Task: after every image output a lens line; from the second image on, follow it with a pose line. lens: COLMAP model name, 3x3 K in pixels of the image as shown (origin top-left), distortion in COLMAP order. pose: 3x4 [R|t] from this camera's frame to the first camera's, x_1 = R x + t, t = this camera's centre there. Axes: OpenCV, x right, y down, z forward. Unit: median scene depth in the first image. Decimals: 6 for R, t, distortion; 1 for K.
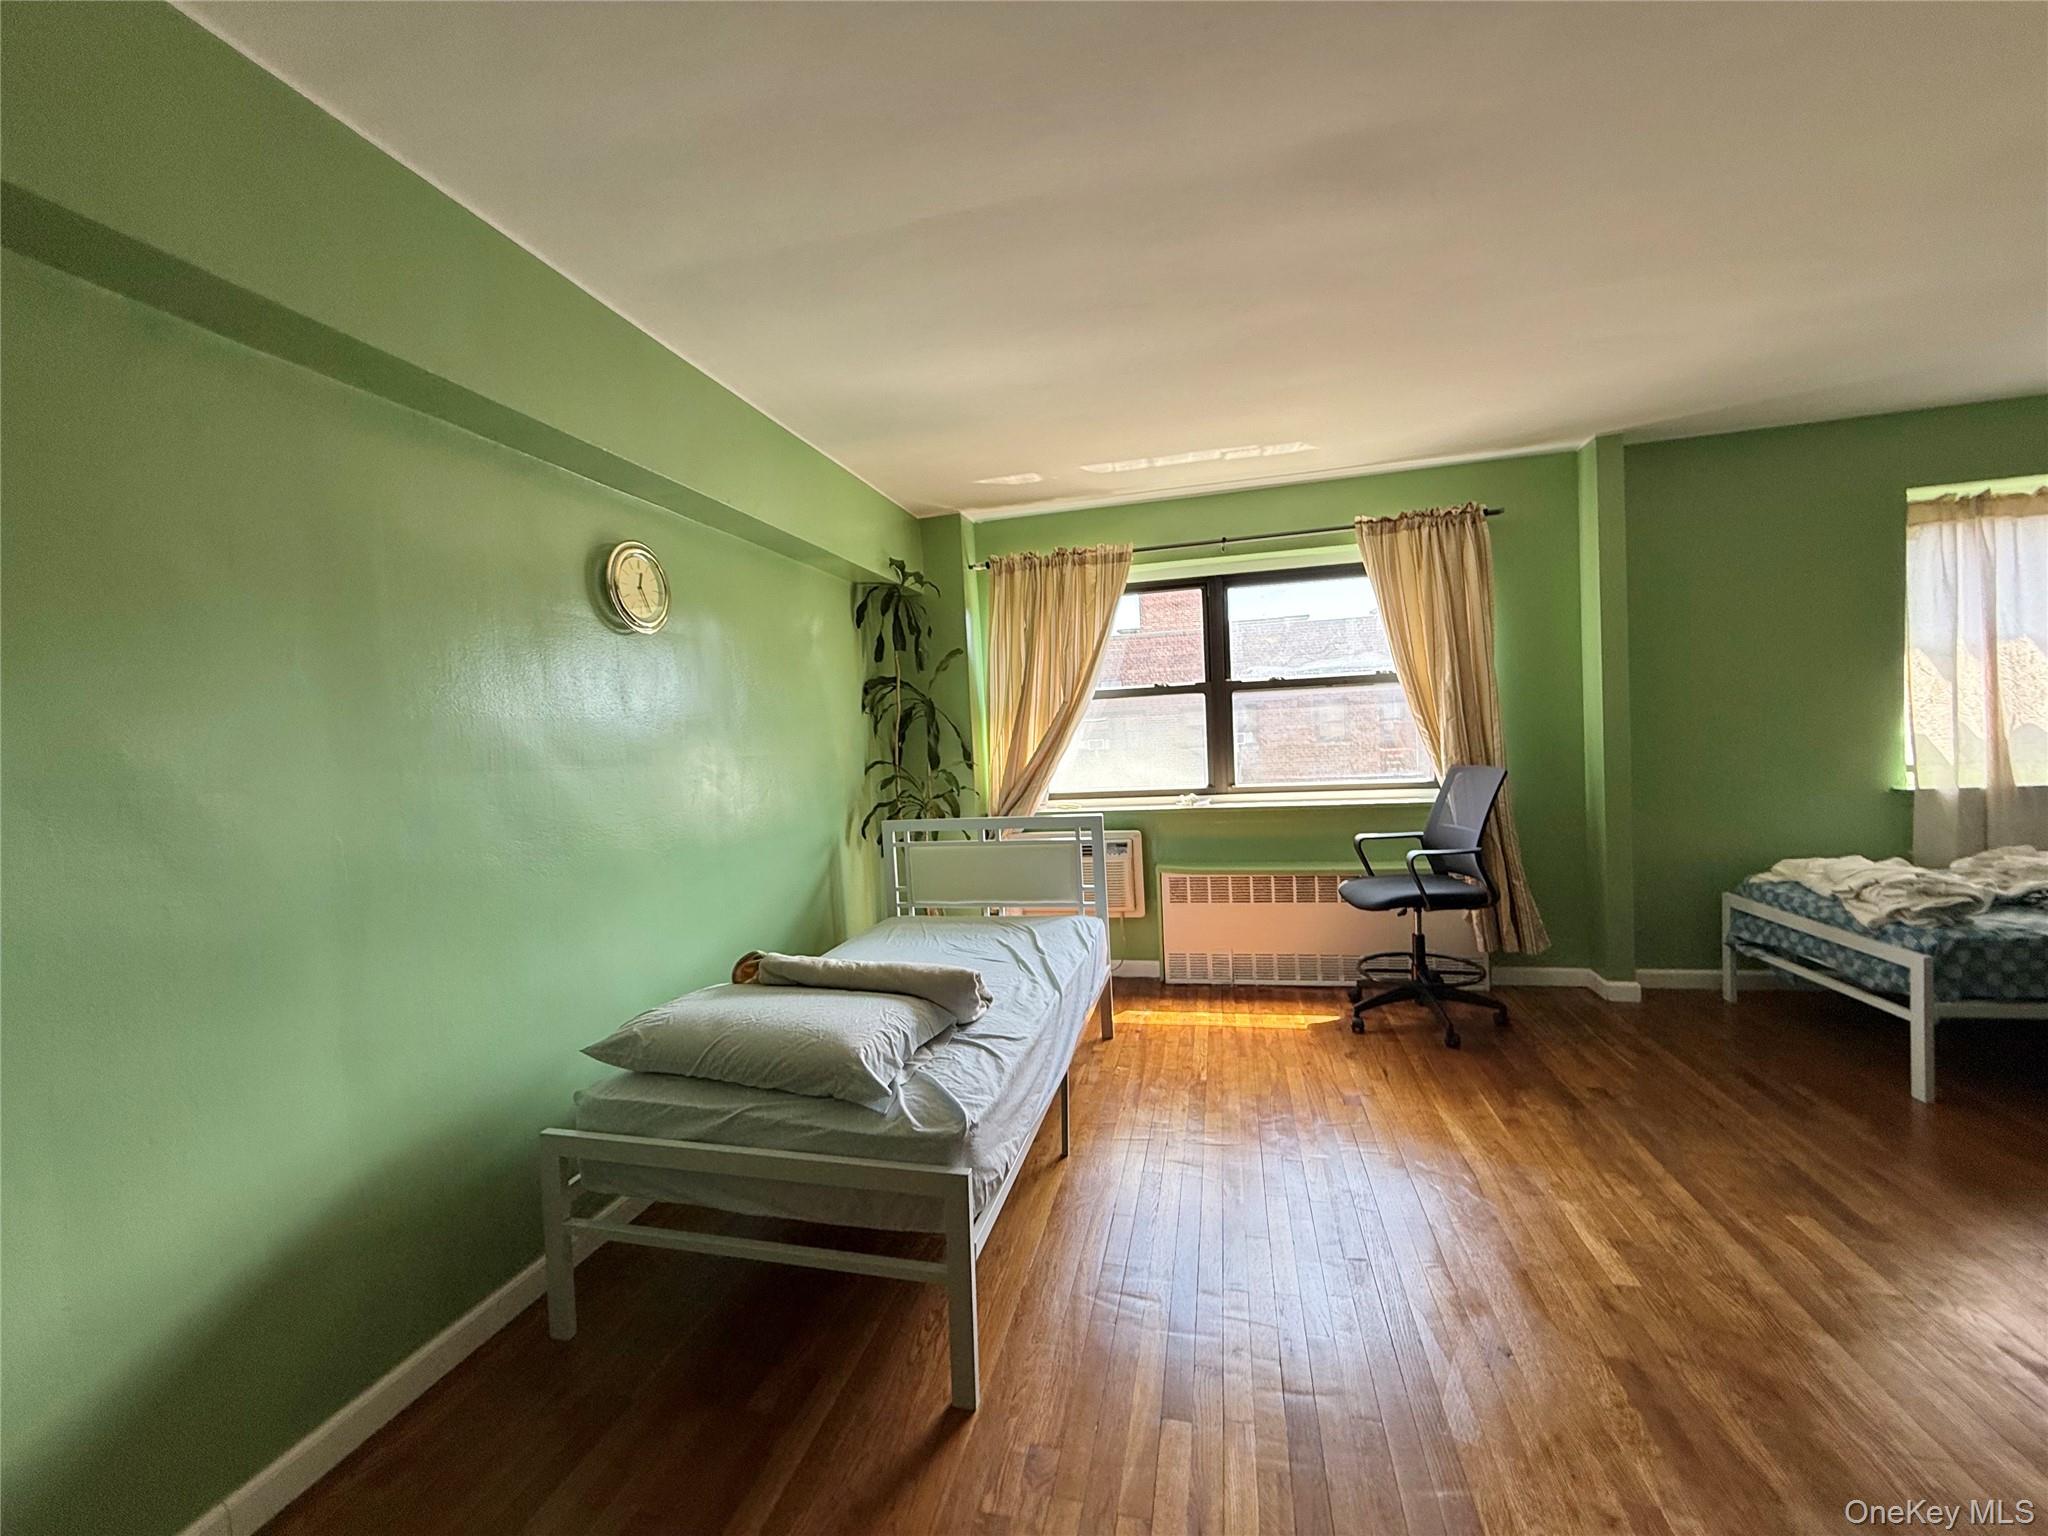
lens RADIAL K [[820.2, 0, 1019.2], [0, 820.2, 762.3], [0, 0, 1]] dist [0.000376, 0.000109]
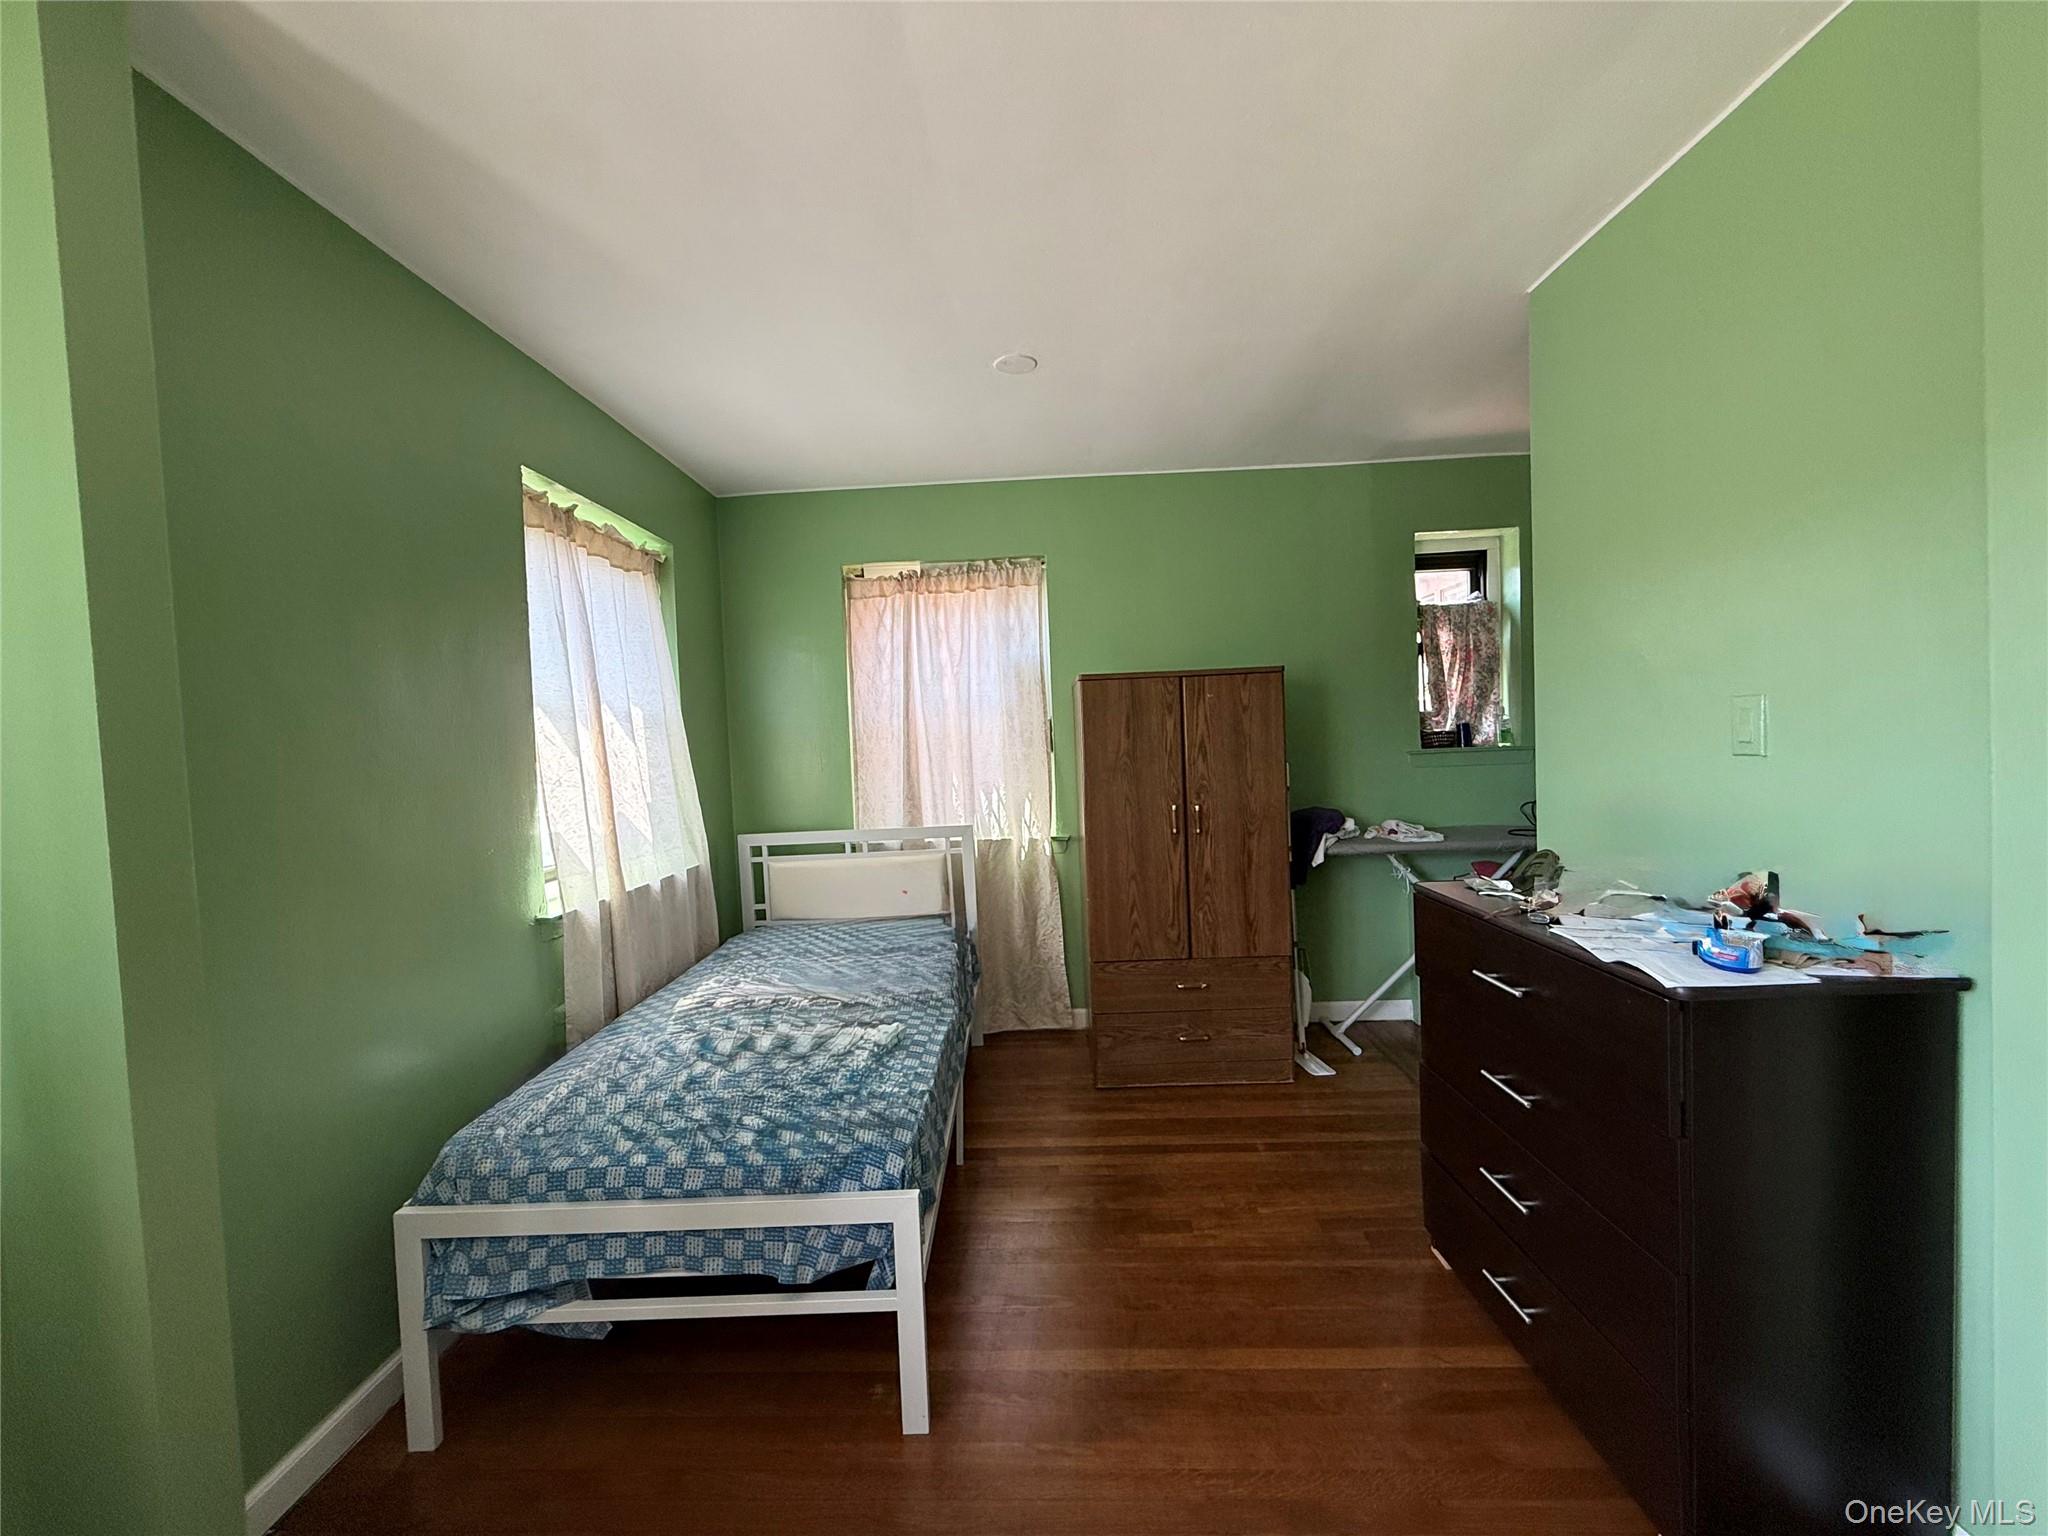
lens RADIAL K [[820.2, 0, 1019.8], [0, 820.2, 764.2], [0, 0, 1]] dist [0.000376, 0.000109]
pose [[-0.226743, 0.032793, 0.973402, 0.363915], [0.067329, 0.997570, -0.017924, -0.053538], [-0.971625, 0.061474, -0.228400, 0.801685]]
